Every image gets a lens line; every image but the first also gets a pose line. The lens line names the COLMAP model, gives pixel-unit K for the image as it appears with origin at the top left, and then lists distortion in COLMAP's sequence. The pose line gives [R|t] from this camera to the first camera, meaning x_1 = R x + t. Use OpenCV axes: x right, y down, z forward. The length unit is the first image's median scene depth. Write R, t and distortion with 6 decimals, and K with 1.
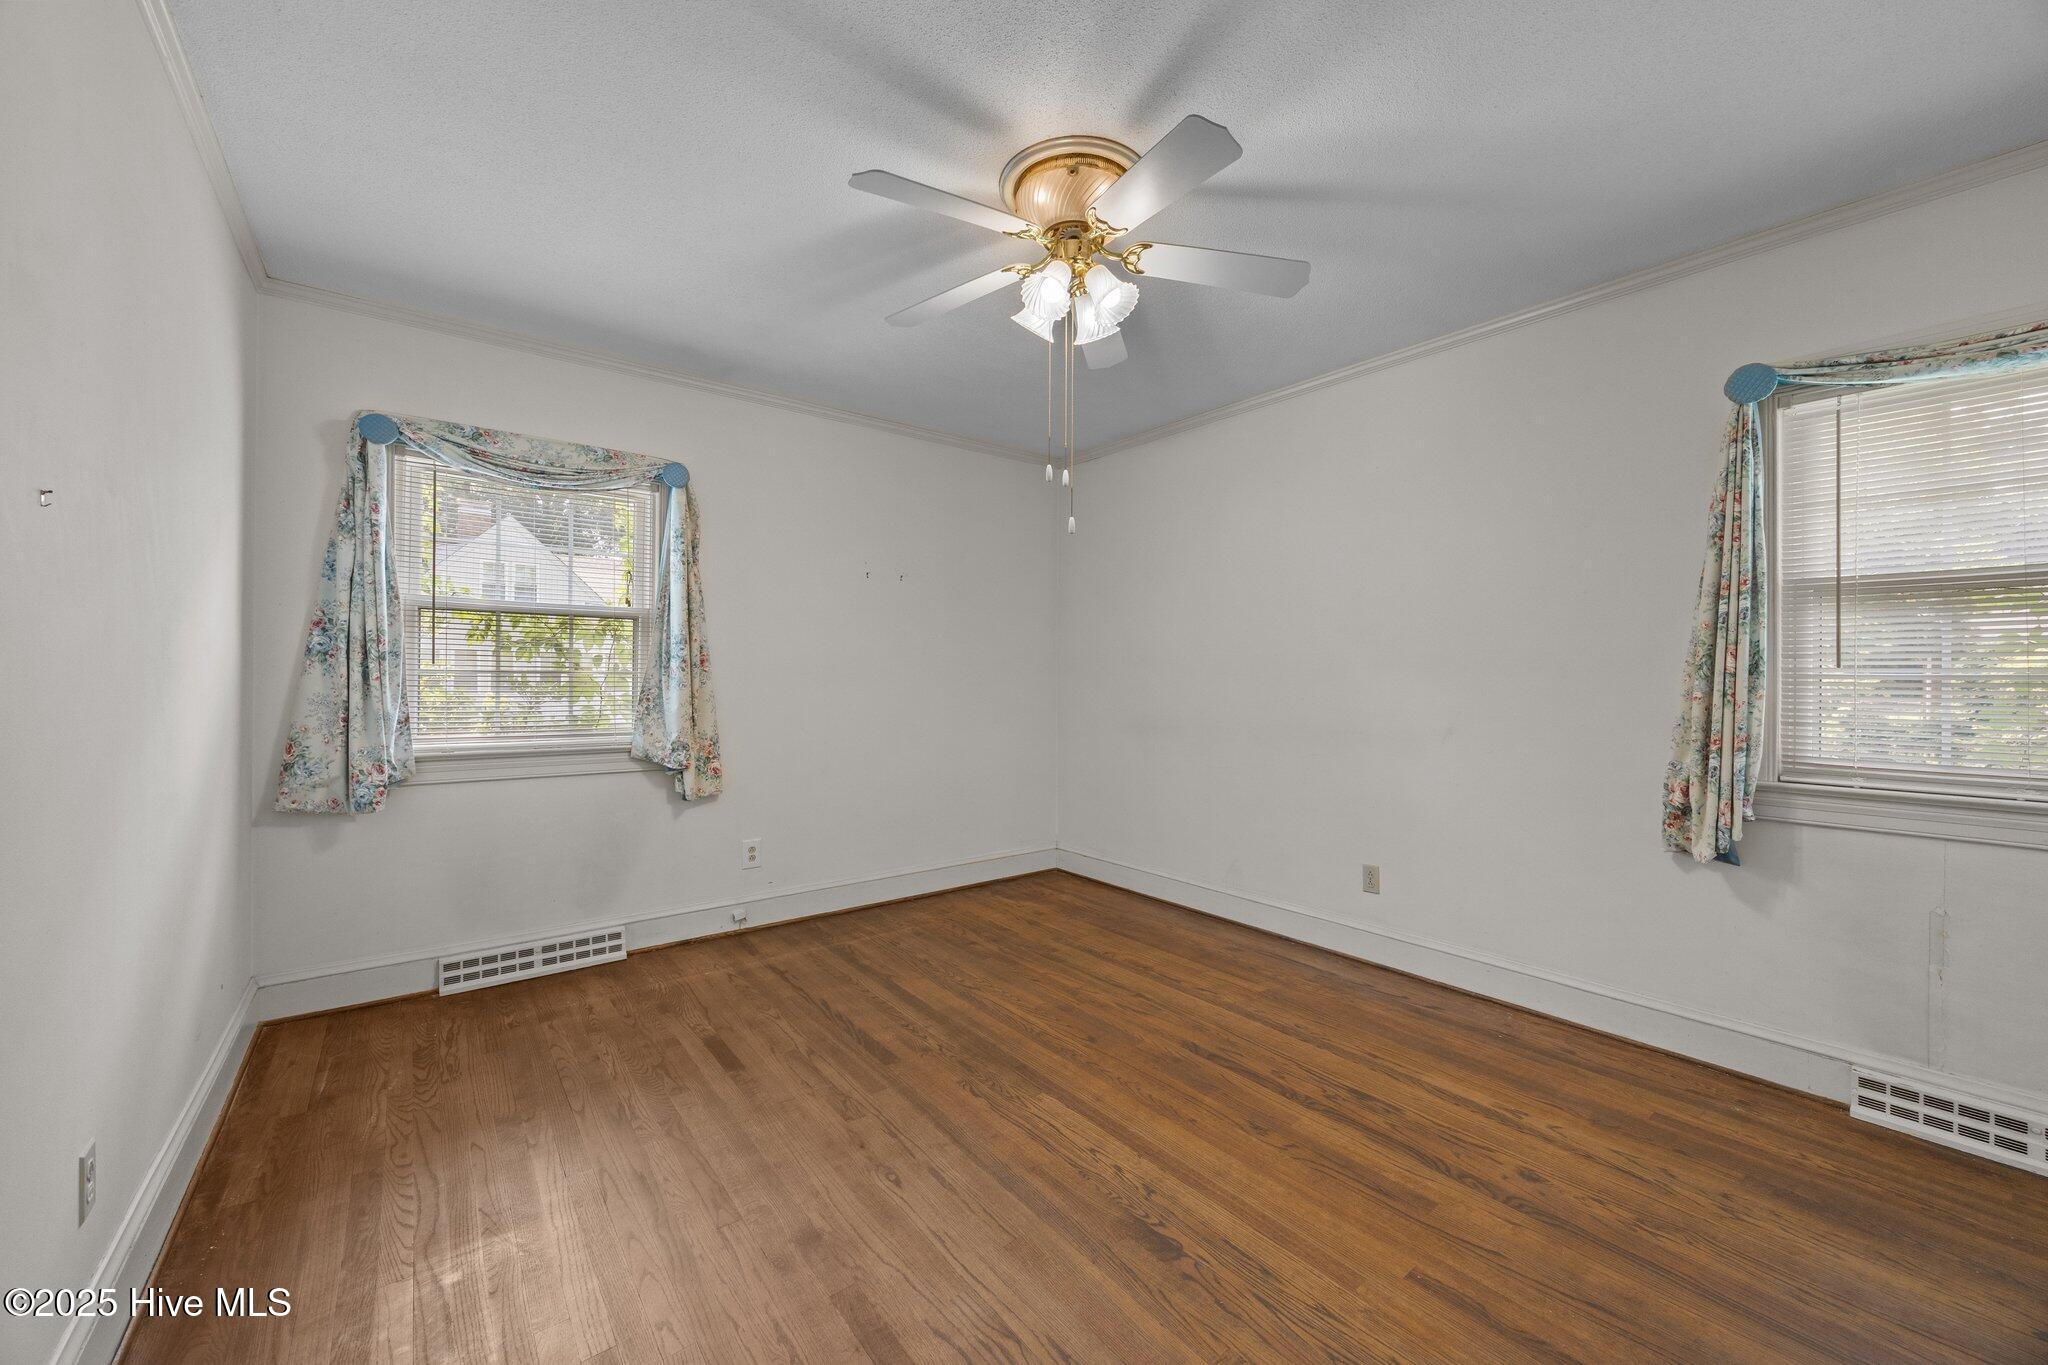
lens RADIAL K [[782.6, 0, 1039.3], [0, 782.6, 680.4], [0, 0, 1]] dist [-0.005035, 0.000489]
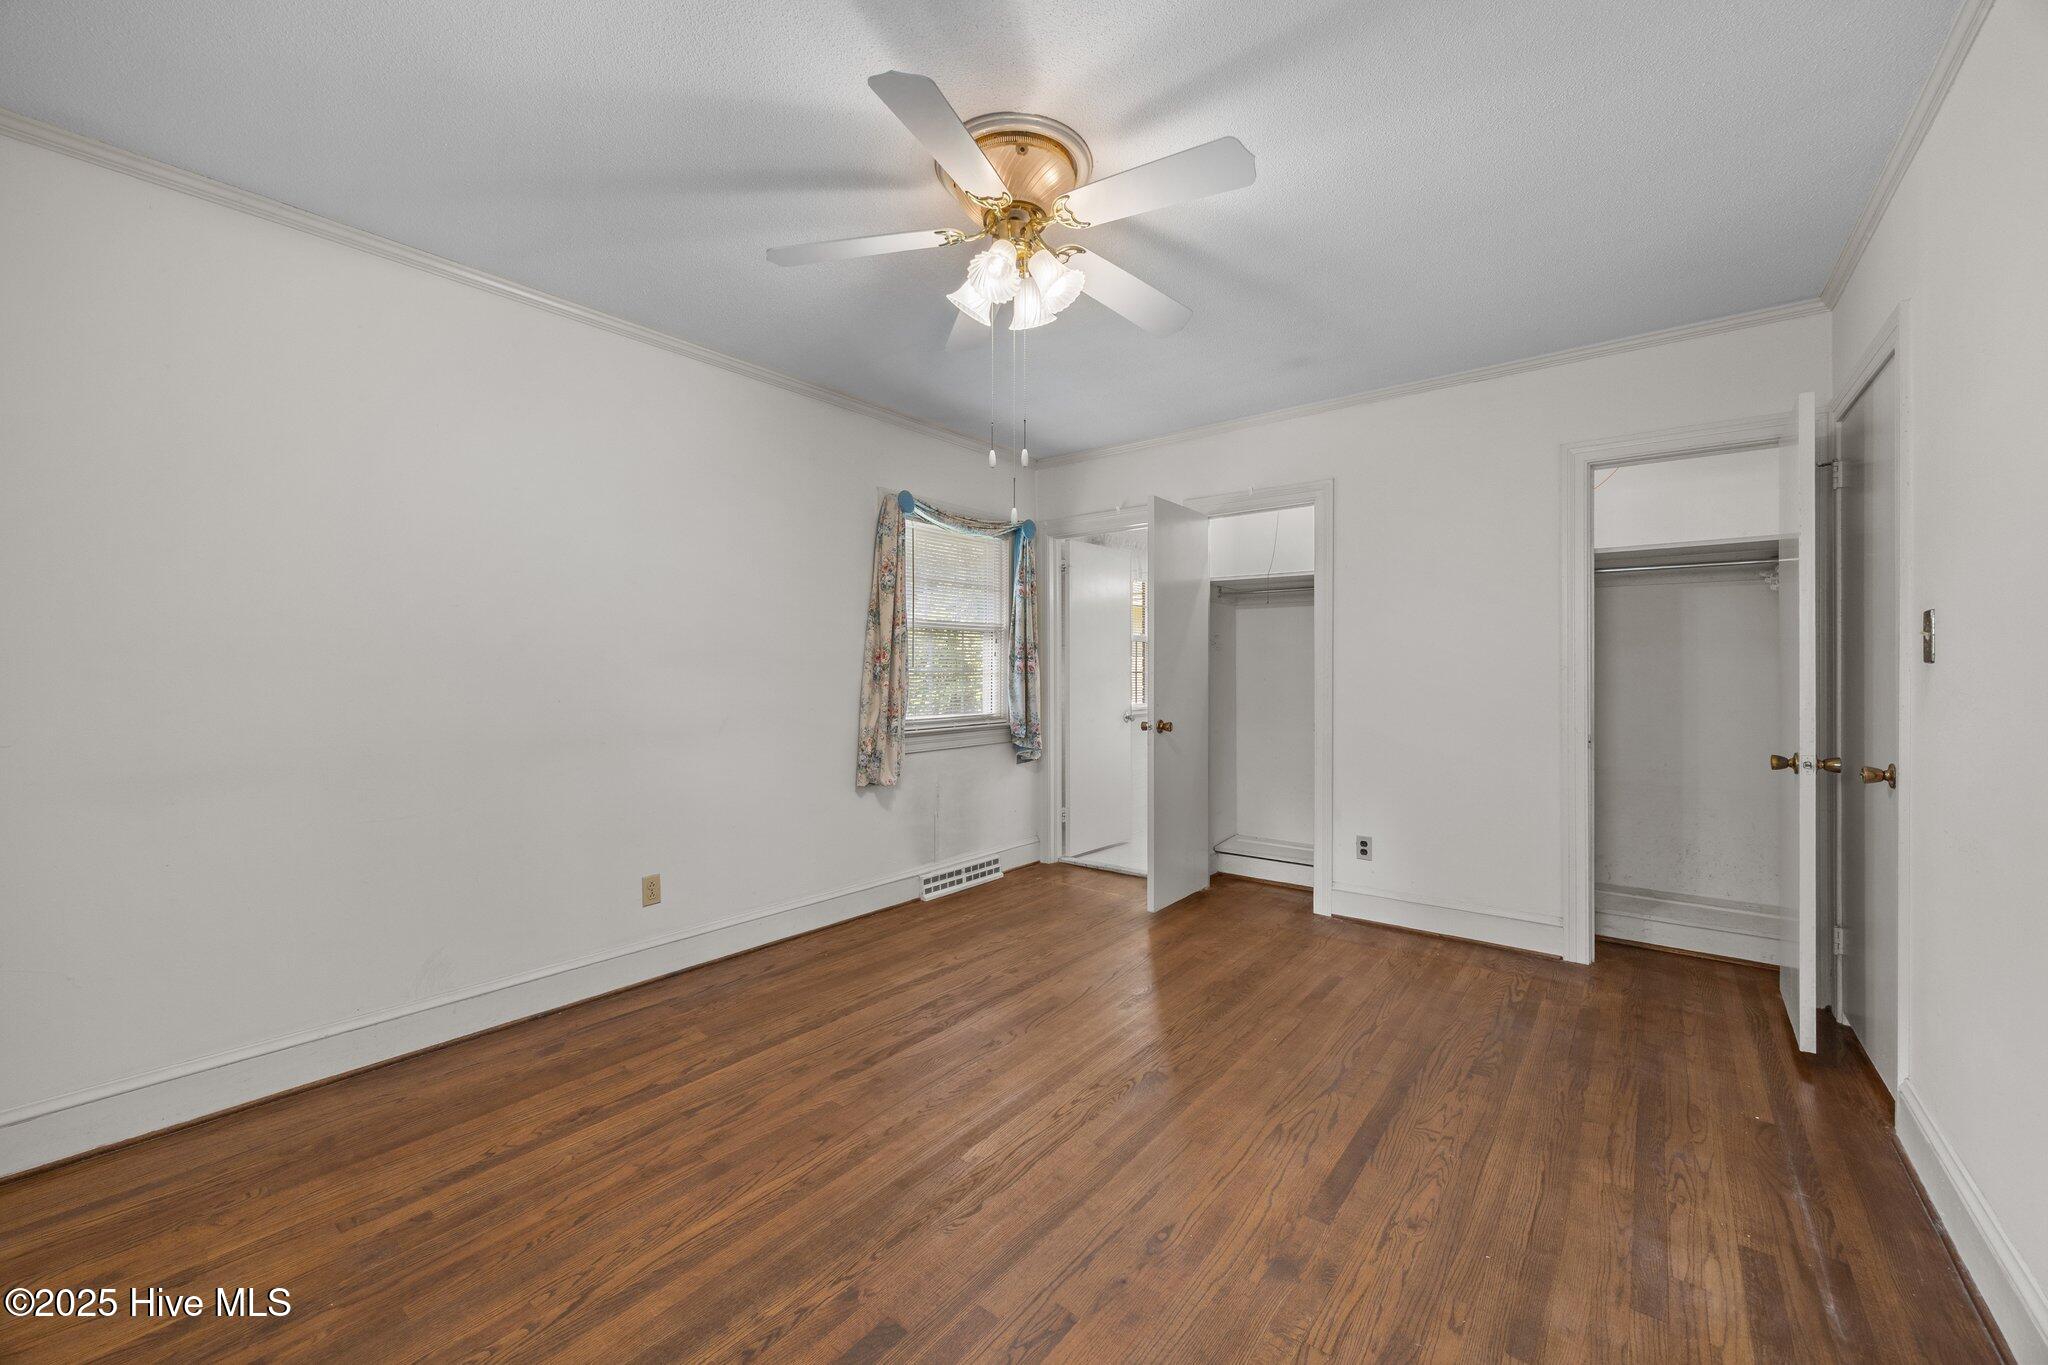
lens RADIAL K [[782.6, 0, 1040.2], [0, 782.6, 672.4], [0, 0, 1]] dist [-0.005035, 0.000489]
pose [[-0.224819, -0.001558, 0.974399, -0.749514], [0.007899, 0.999963, 0.003421, -0.003509], [-0.974369, 0.008466, -0.224798, 0.979090]]
